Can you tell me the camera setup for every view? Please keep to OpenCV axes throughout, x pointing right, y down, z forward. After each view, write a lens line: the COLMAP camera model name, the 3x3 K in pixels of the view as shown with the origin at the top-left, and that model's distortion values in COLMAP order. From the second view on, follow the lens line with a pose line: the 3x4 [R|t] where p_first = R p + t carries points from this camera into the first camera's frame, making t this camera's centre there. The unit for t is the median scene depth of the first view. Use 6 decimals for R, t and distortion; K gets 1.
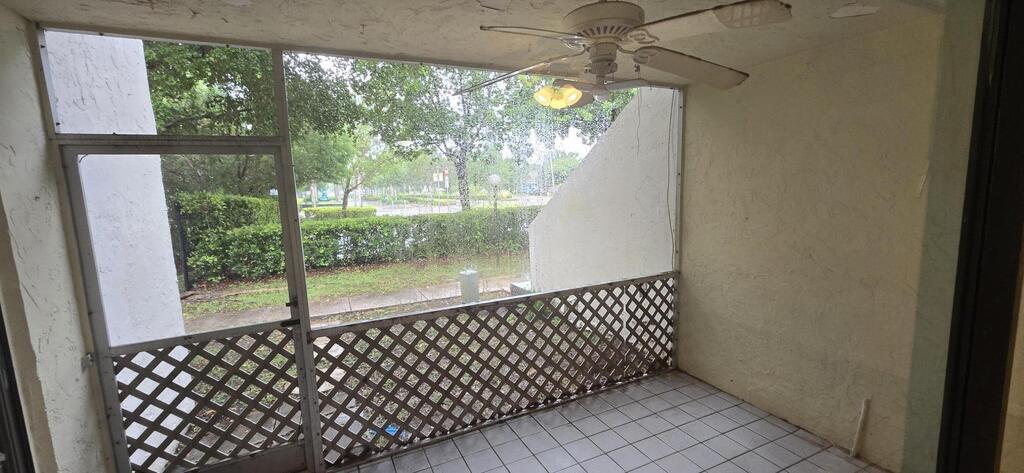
lens RADIAL K [[421.0, 0, 517.6], [0, 421.0, 240.1], [0, 0, 1]] dist [-0.001991, 0.000228]
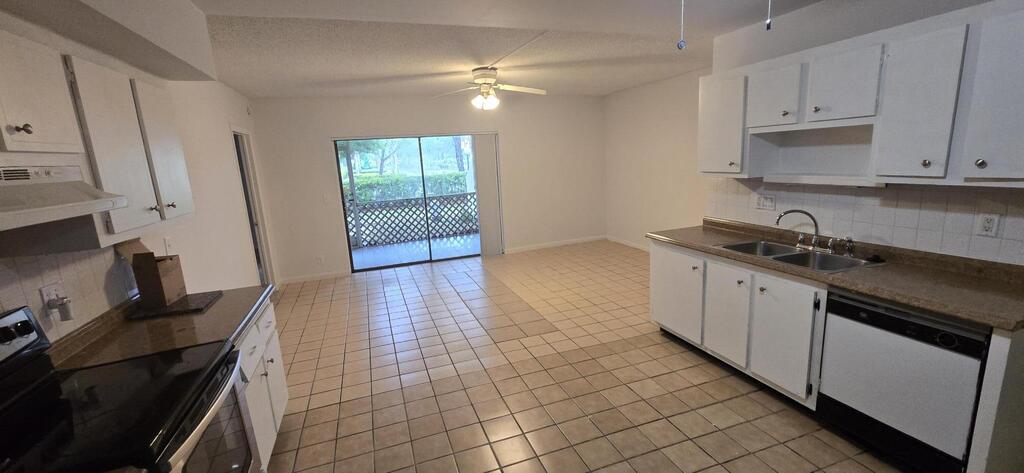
lens RADIAL K [[421.0, 0, 515.3], [0, 421.0, 239.2], [0, 0, 1]] dist [-0.001991, 0.000228]
pose [[0.995191, -0.001997, -0.097931, 0.919576], [0.009644, 0.996932, 0.077677, 0.213156], [0.097476, -0.078247, 0.992157, -1.878201]]
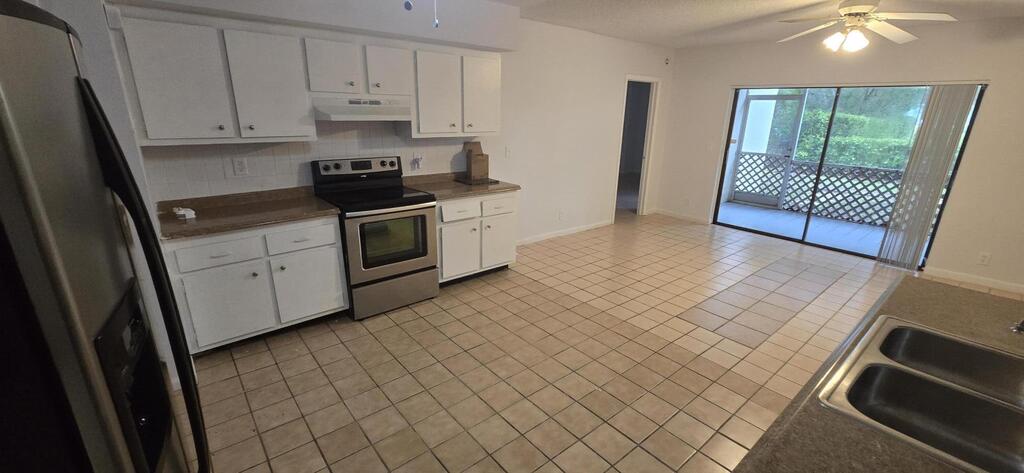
lens RADIAL K [[421.0, 0, 511.6], [0, 421.0, 239.8], [0, 0, 1]] dist [-0.001991, 0.000228]
pose [[0.249015, 0.326682, -0.911740, 1.621353], [-0.151657, 0.942934, 0.296438, 0.134899], [0.956552, 0.064454, 0.284349, -1.462348]]
